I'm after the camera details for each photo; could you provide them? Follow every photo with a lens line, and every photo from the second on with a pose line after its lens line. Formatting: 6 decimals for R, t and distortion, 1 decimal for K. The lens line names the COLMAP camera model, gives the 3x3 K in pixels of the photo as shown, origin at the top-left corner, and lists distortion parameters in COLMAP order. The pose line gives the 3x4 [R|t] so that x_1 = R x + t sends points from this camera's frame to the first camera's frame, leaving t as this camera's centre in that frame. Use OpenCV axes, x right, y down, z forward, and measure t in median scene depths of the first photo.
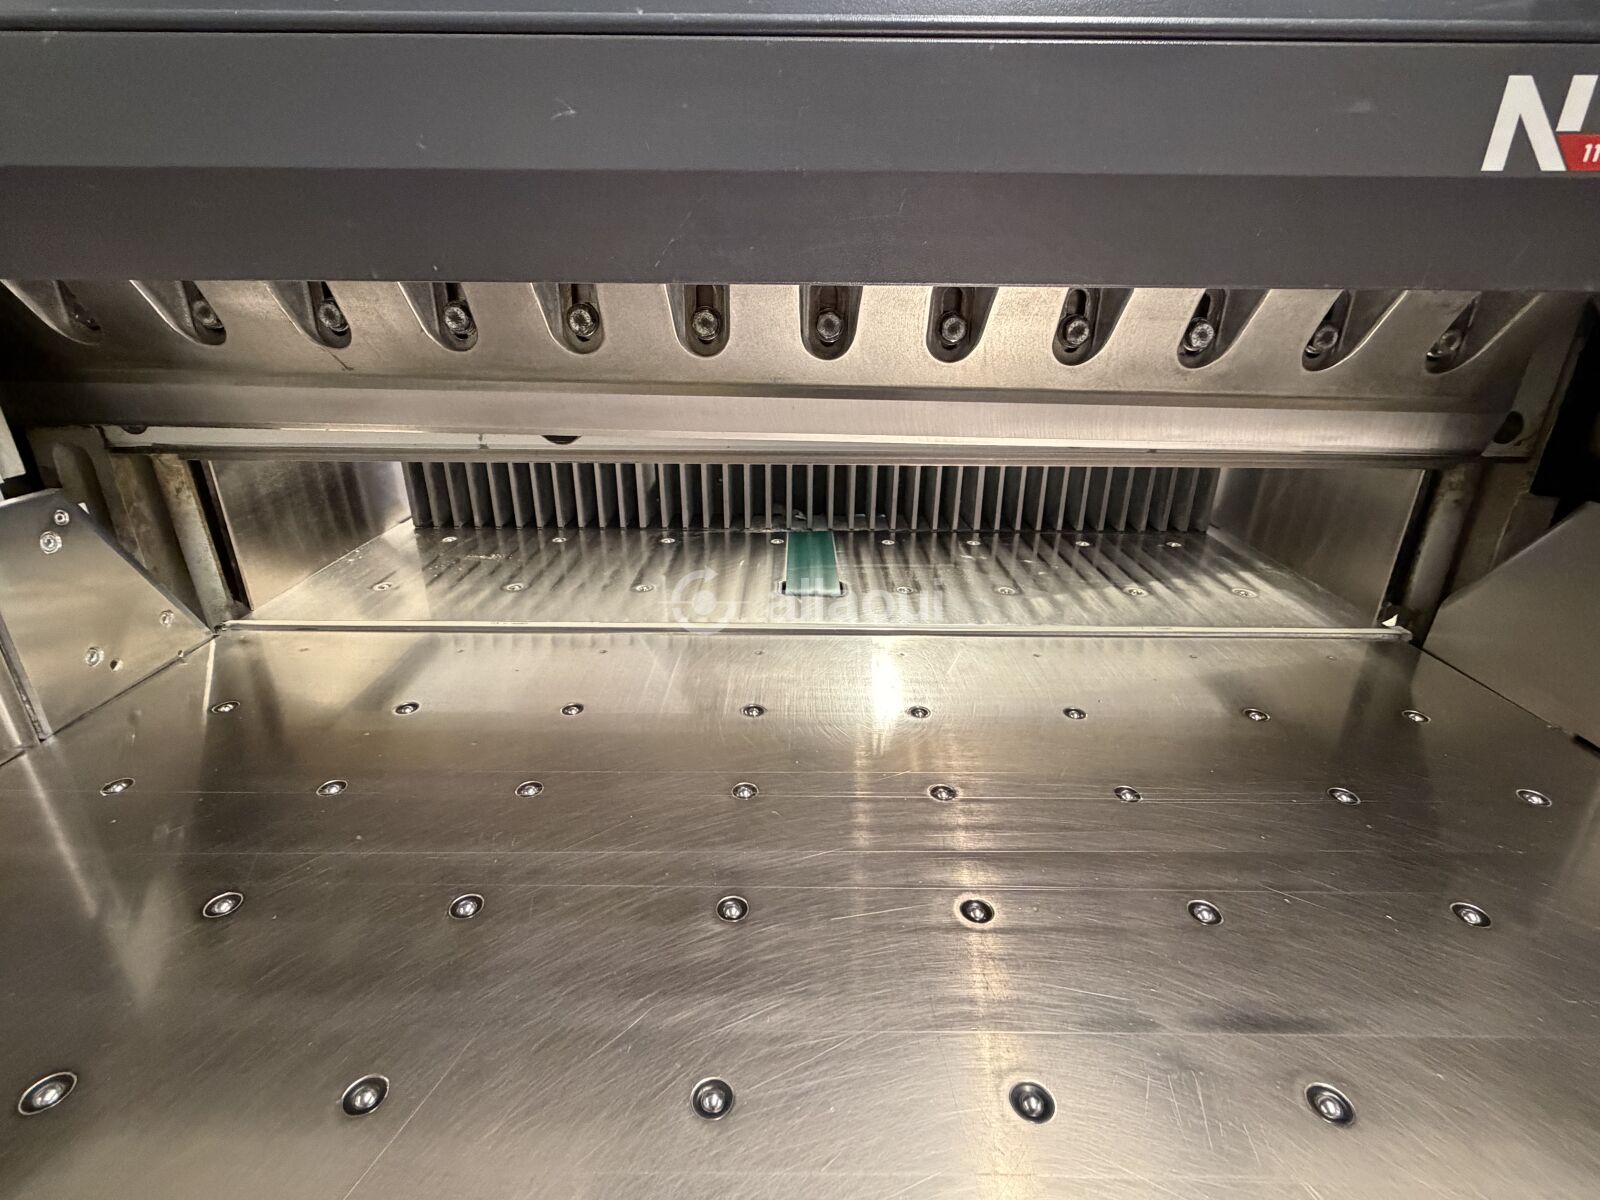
lens RADIAL K [[759.3, 0, 797.7], [0, 759.3, 599.1], [0, 0, 1]] dist [-0.000404, -0.000368]
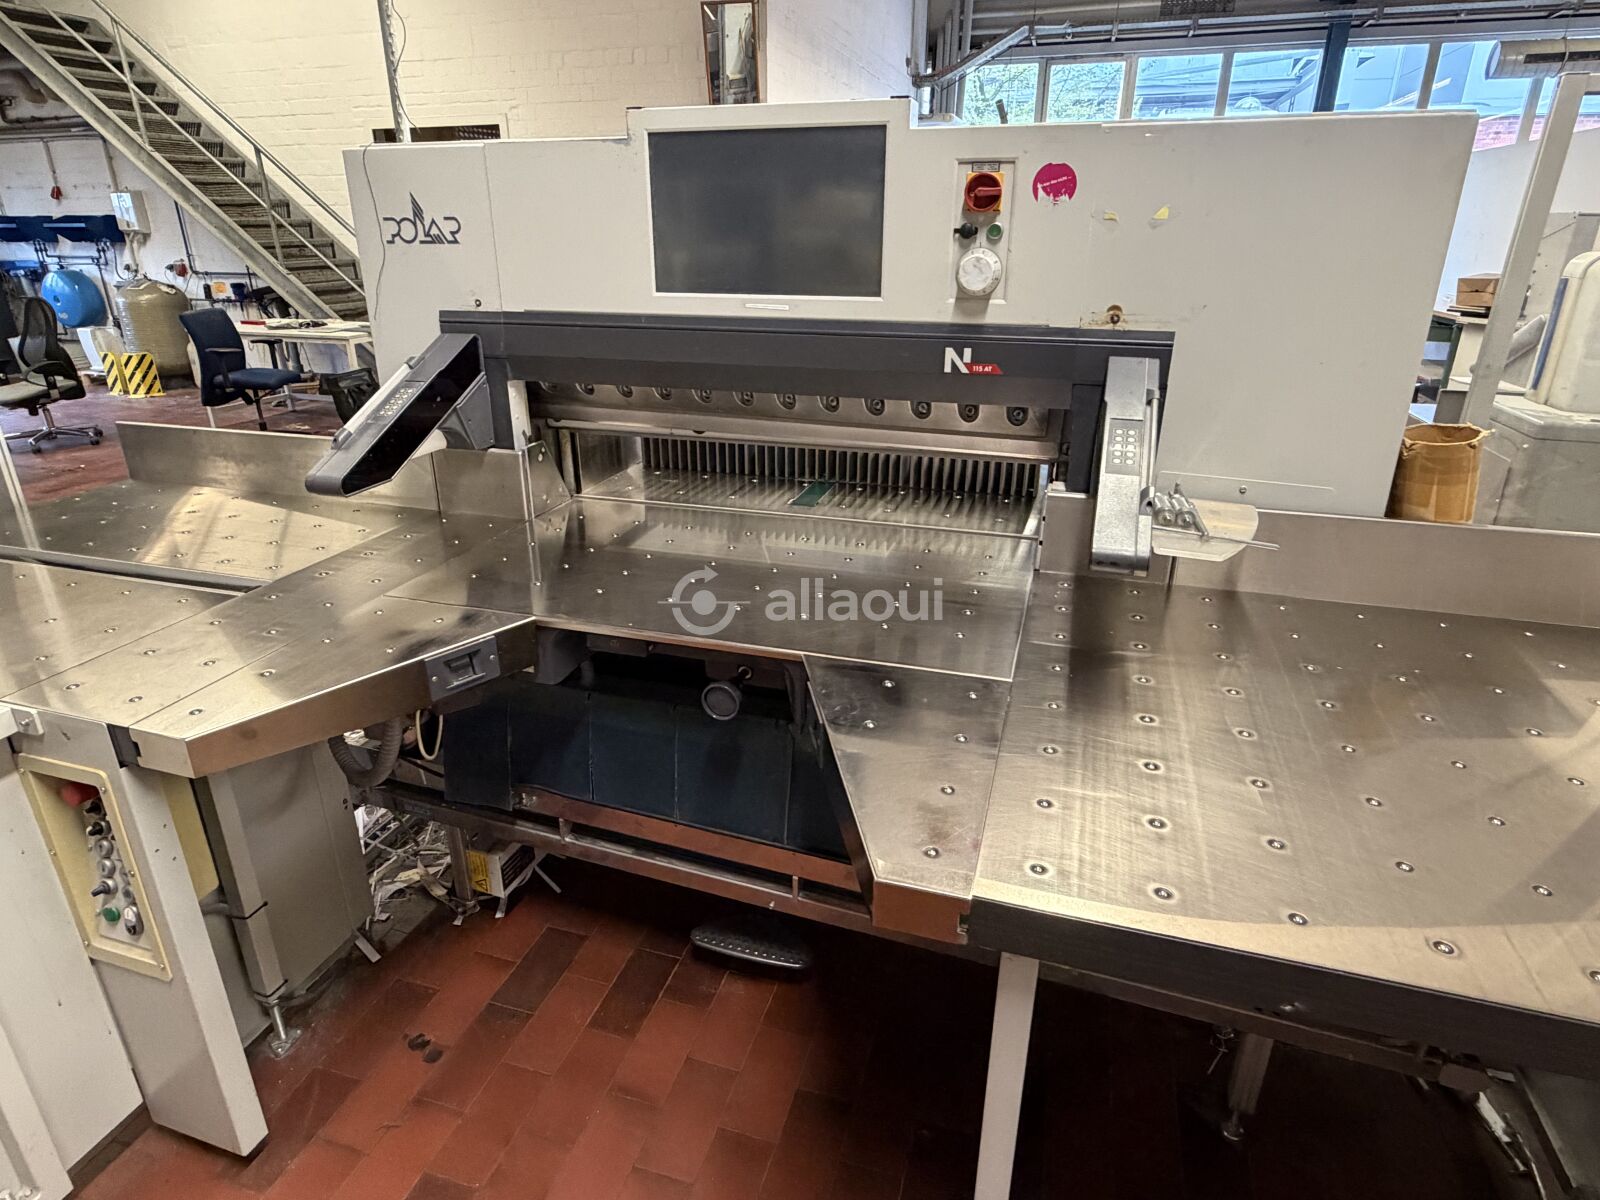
lens RADIAL K [[915.4, 0, 788.6], [0, 915.4, 592.9], [0, 0, 1]] dist [0.001092, -0.000735]
pose [[0.952577, 0.105306, -0.285495, 0.903094], [-0.109756, 0.993959, 0.000417, 0.292722], [0.283814, 0.030938, 0.958380, -1.843338]]
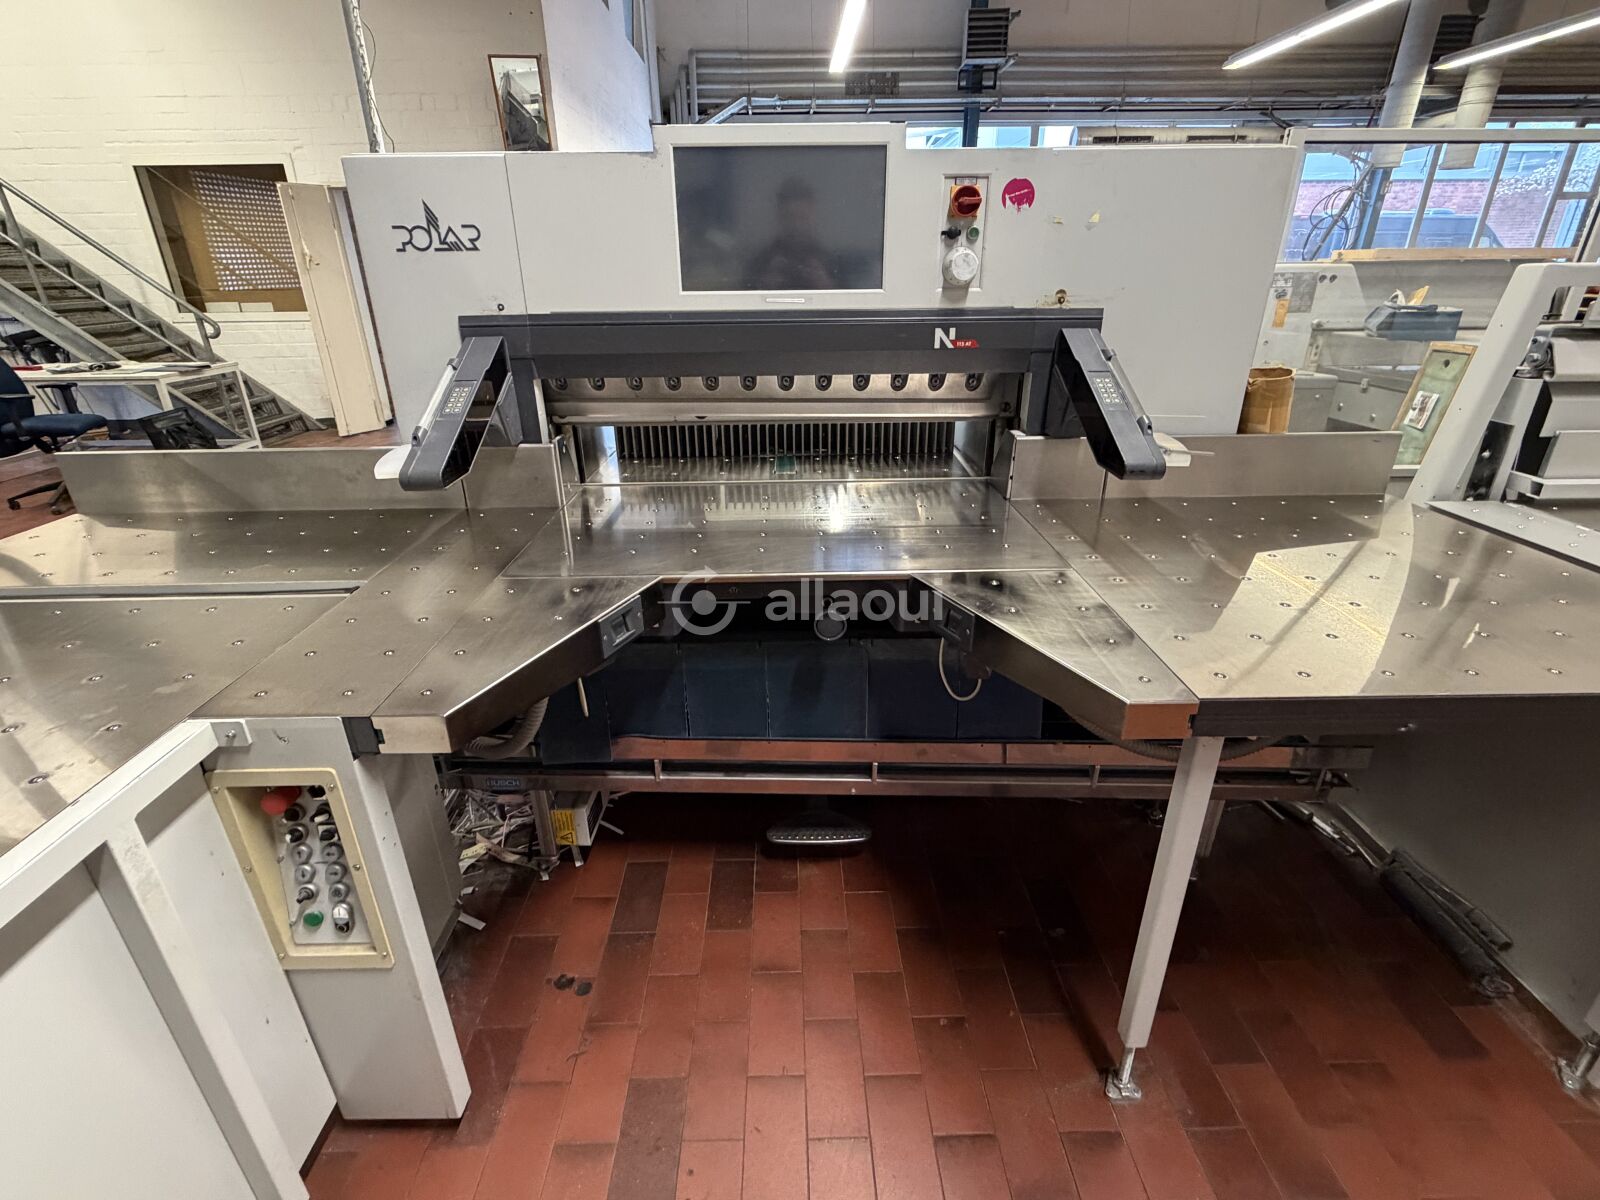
lens RADIAL K [[759.3, 0, 797.7], [0, 759.3, 599.1], [0, 0, 1]] dist [-0.000404, -0.000368]
pose [[0.999751, -0.021660, 0.005454, 0.046475], [0.021574, 0.999650, 0.015309, 0.457974], [-0.005783, -0.015188, 0.999868, -1.969625]]
